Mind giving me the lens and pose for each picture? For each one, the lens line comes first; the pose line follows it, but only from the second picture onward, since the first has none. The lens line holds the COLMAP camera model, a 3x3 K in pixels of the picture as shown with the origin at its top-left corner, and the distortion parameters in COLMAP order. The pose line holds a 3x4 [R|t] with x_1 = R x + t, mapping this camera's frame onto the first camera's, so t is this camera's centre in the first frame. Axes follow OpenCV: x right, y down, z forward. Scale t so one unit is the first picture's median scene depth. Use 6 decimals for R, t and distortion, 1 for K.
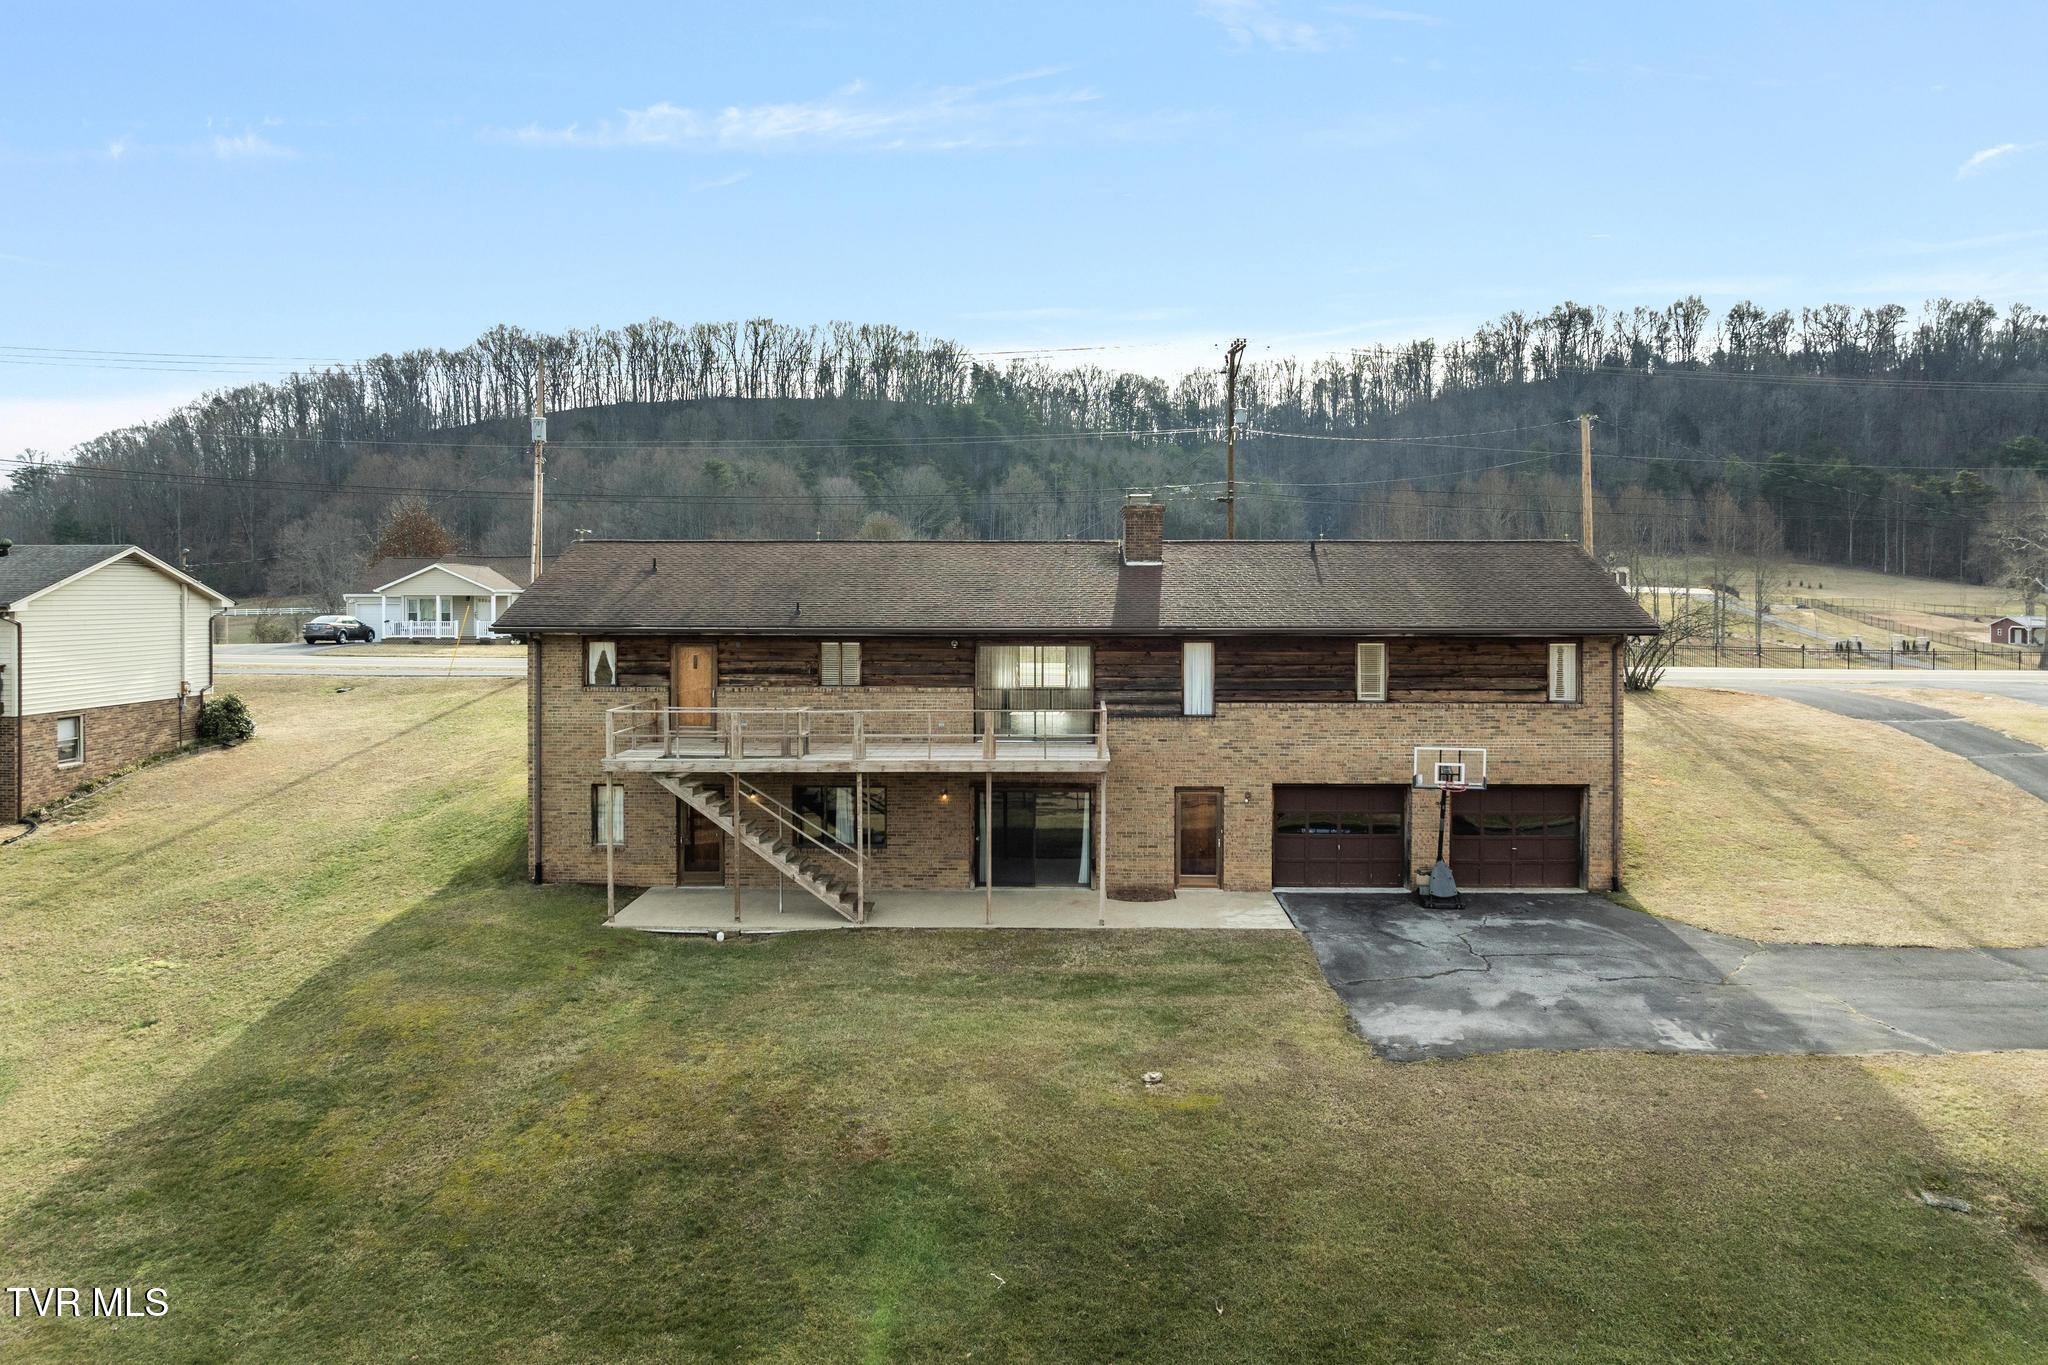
lens RADIAL K [[1439.1, 0, 1035.7], [0, 1439.1, 593.7], [0, 0, 1]] dist [-0.036683, -0.001993]
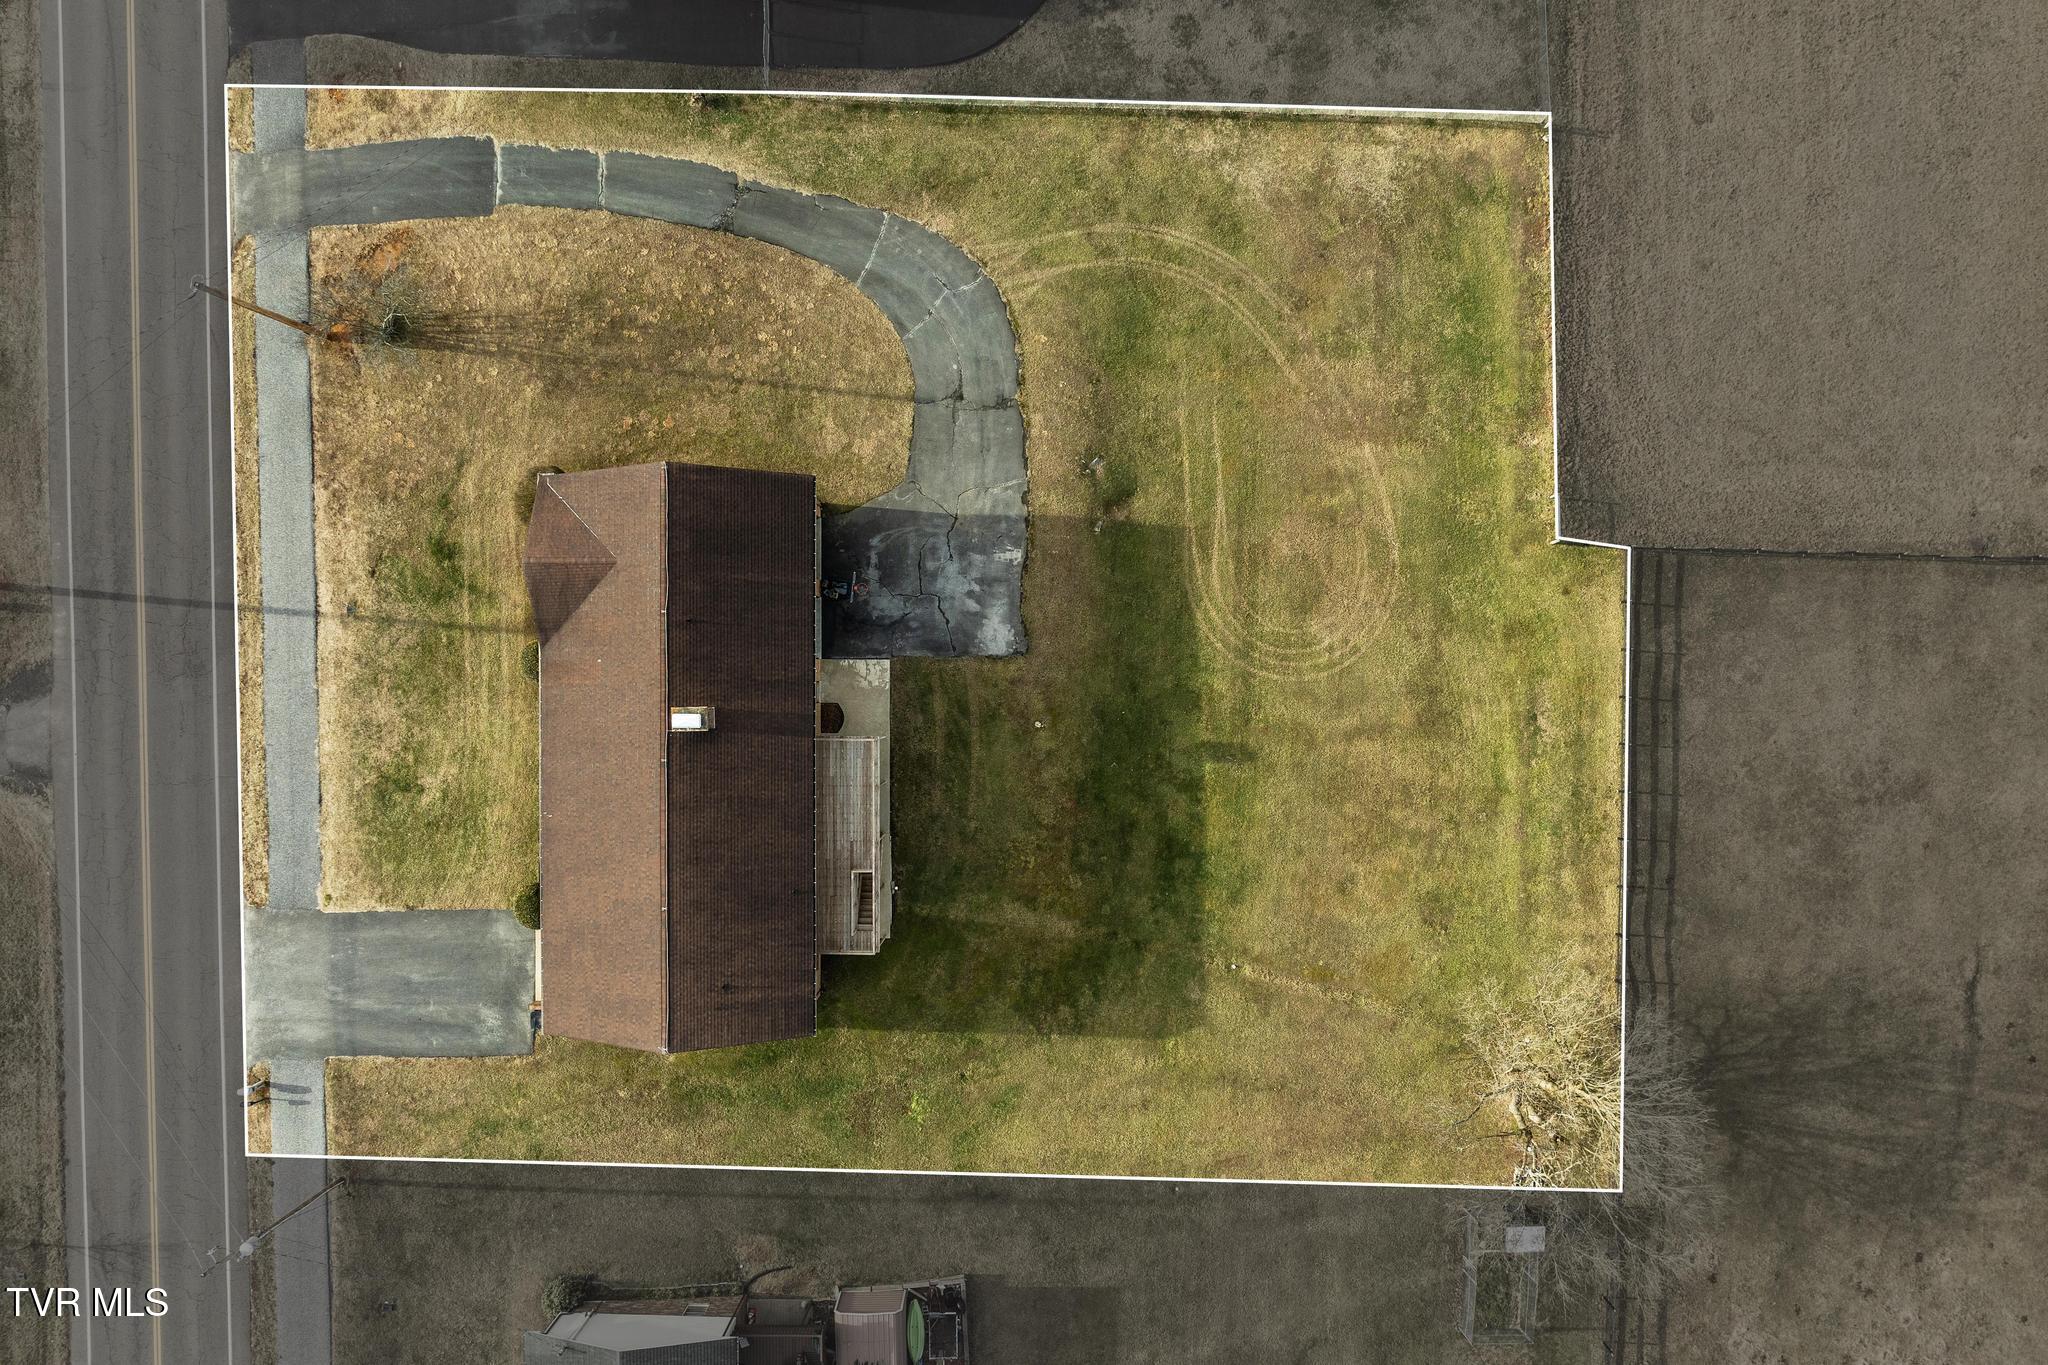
lens RADIAL K [[1445.2, 0, 1047.9], [0, 1445.2, 677.4], [0, 0, 1]] dist [-0.040362, 0.000559]
pose [[-0.022568, -0.999568, -0.018814, 0.169520], [0.016216, -0.019182, 0.999684, -2.014222], [-0.999614, 0.022255, 0.016642, 0.606836]]
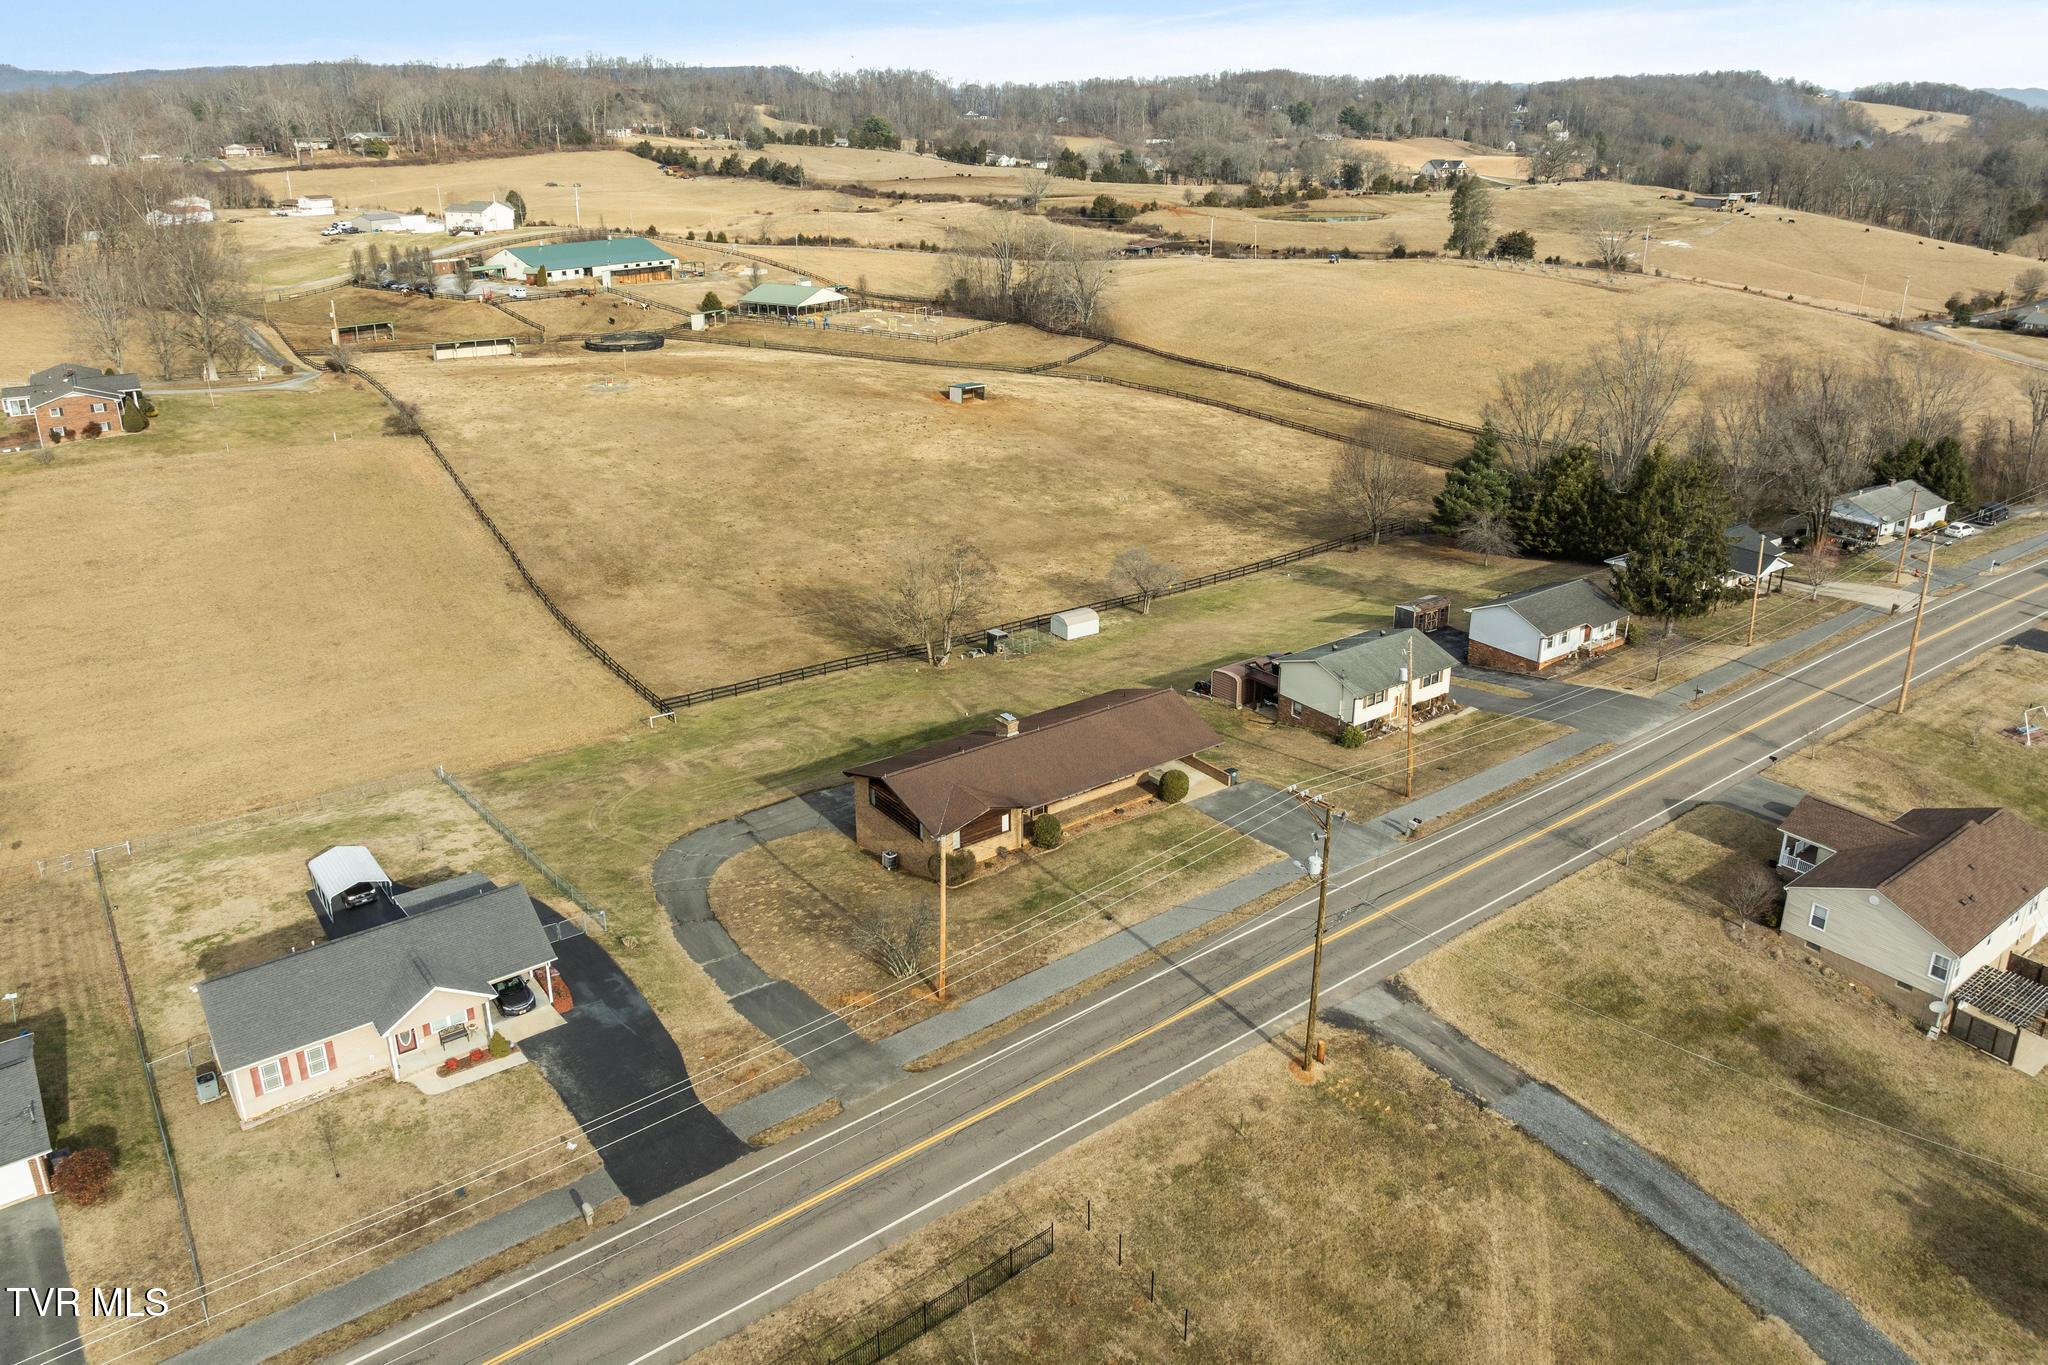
lens RADIAL K [[1439.1, 0, 1035.7], [0, 1439.1, 593.7], [0, 0, 1]] dist [-0.036683, -0.001993]
pose [[-0.789196, 0.196867, -0.581733, 1.867214], [-0.002512, 0.946187, 0.323611, -1.389708], [0.614137, 0.256853, -0.746232, 3.517479]]
